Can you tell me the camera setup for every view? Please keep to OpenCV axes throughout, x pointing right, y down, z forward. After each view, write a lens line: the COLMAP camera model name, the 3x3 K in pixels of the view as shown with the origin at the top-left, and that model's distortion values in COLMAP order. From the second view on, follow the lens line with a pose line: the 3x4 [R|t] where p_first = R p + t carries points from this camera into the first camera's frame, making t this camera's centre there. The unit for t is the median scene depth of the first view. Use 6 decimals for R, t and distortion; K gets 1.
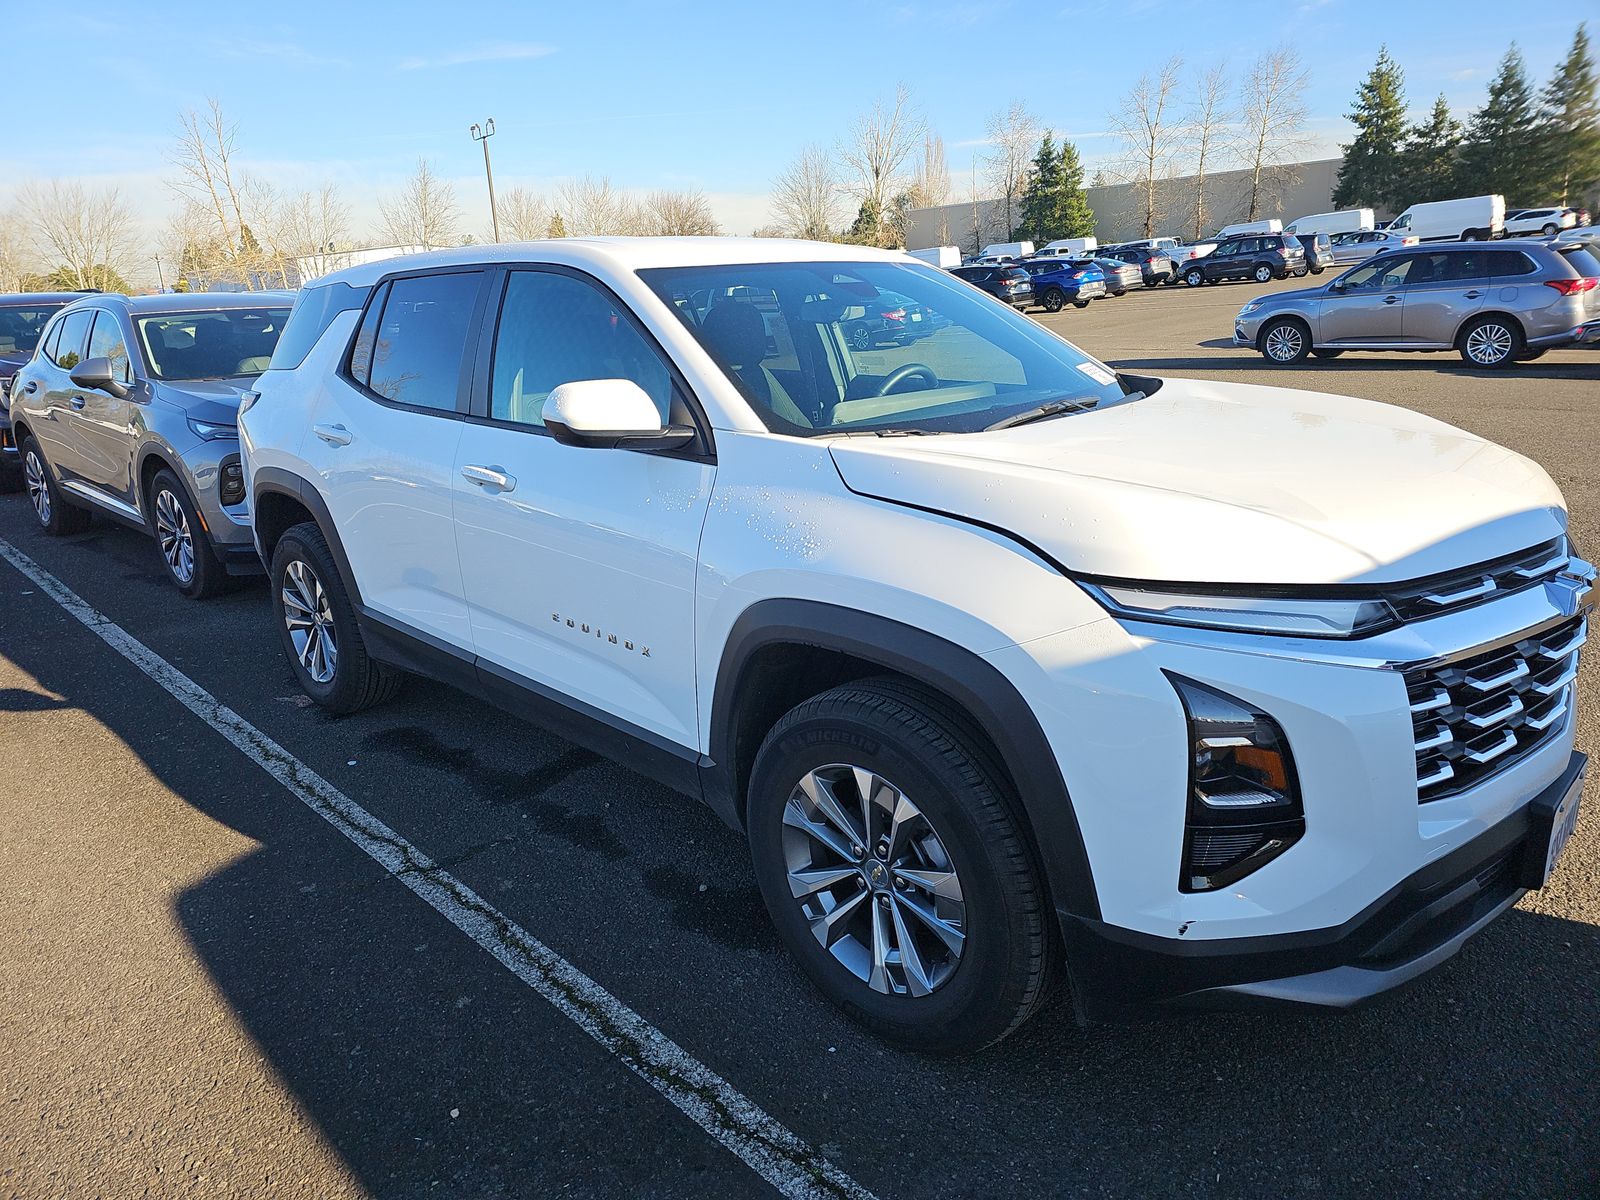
lens RADIAL K [[1065.2, 0, 807.9], [0, 1065.2, 596.4], [0, 0, 1]] dist [0.010047, -0.003467]
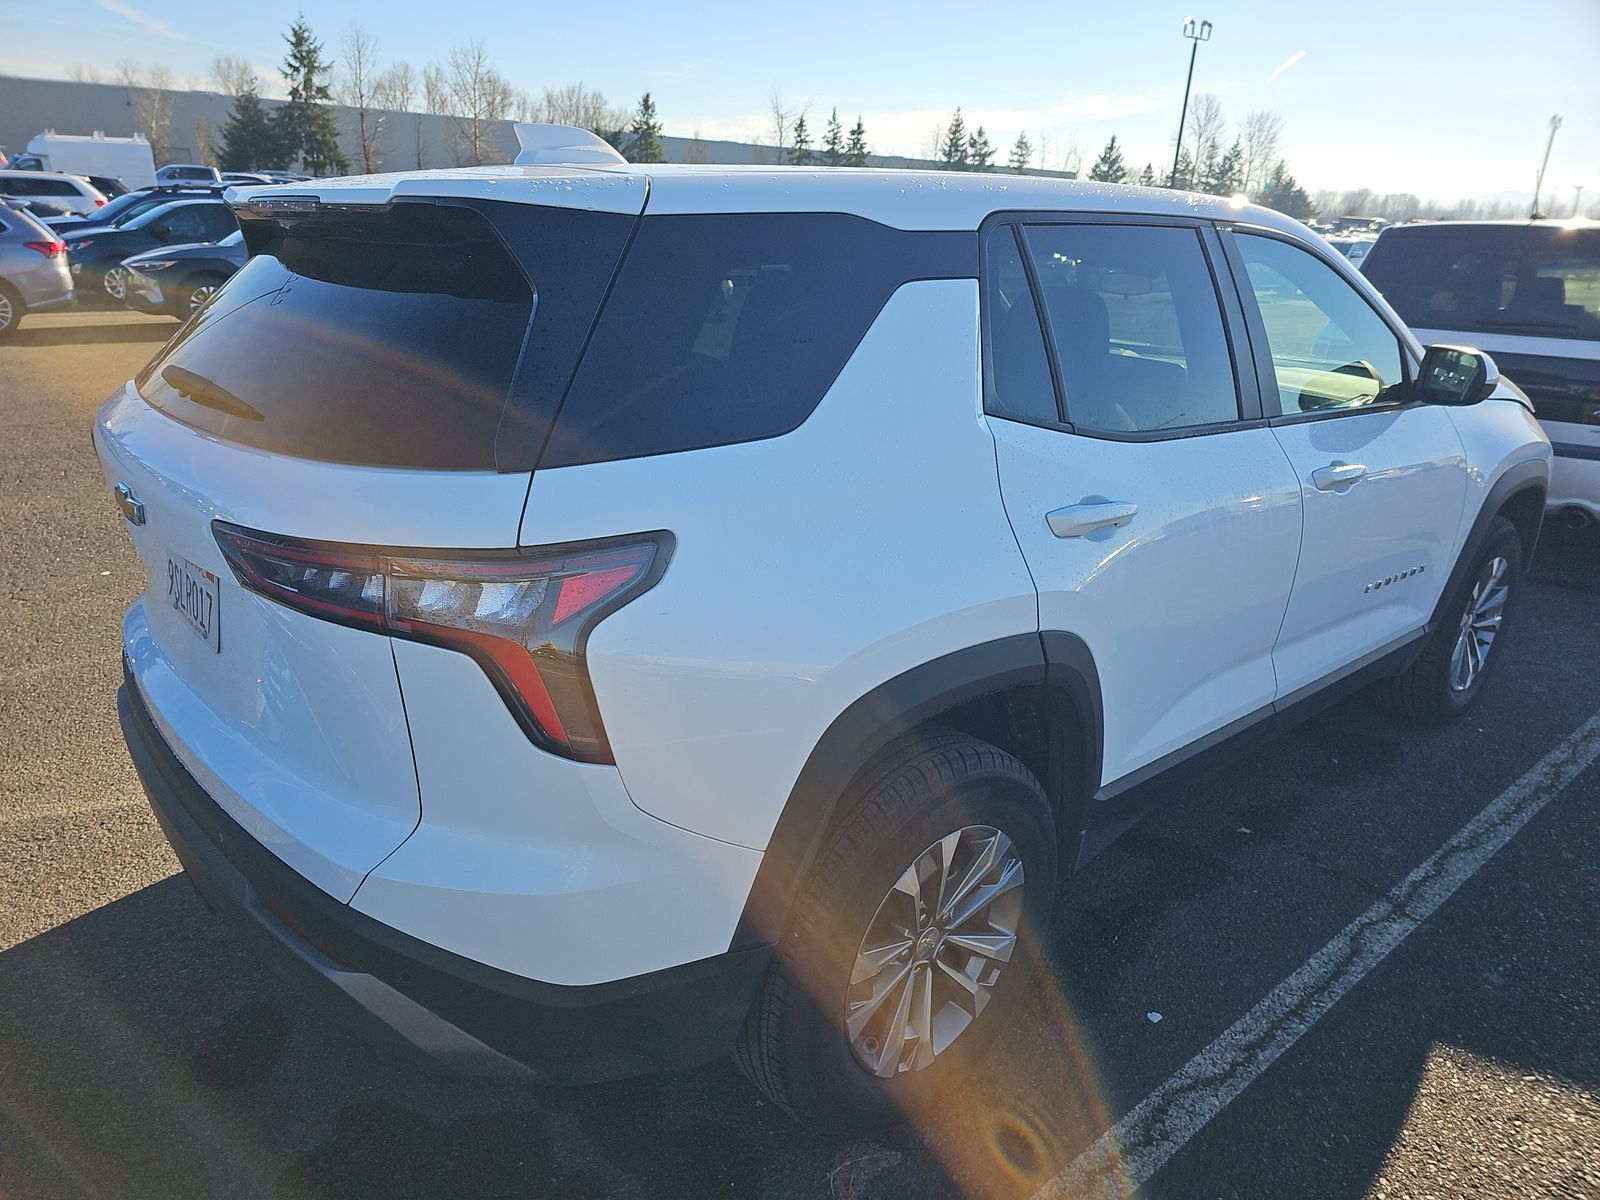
lens RADIAL K [[1065.2, 0, 803.4], [0, 1065.2, 603.7], [0, 0, 1]] dist [0.010047, -0.003467]
pose [[0.076521, -0.293881, 0.952774, -1.101748], [0.257352, 0.929018, 0.265885, -0.323812], [-0.963283, 0.224852, 0.146720, 1.205599]]
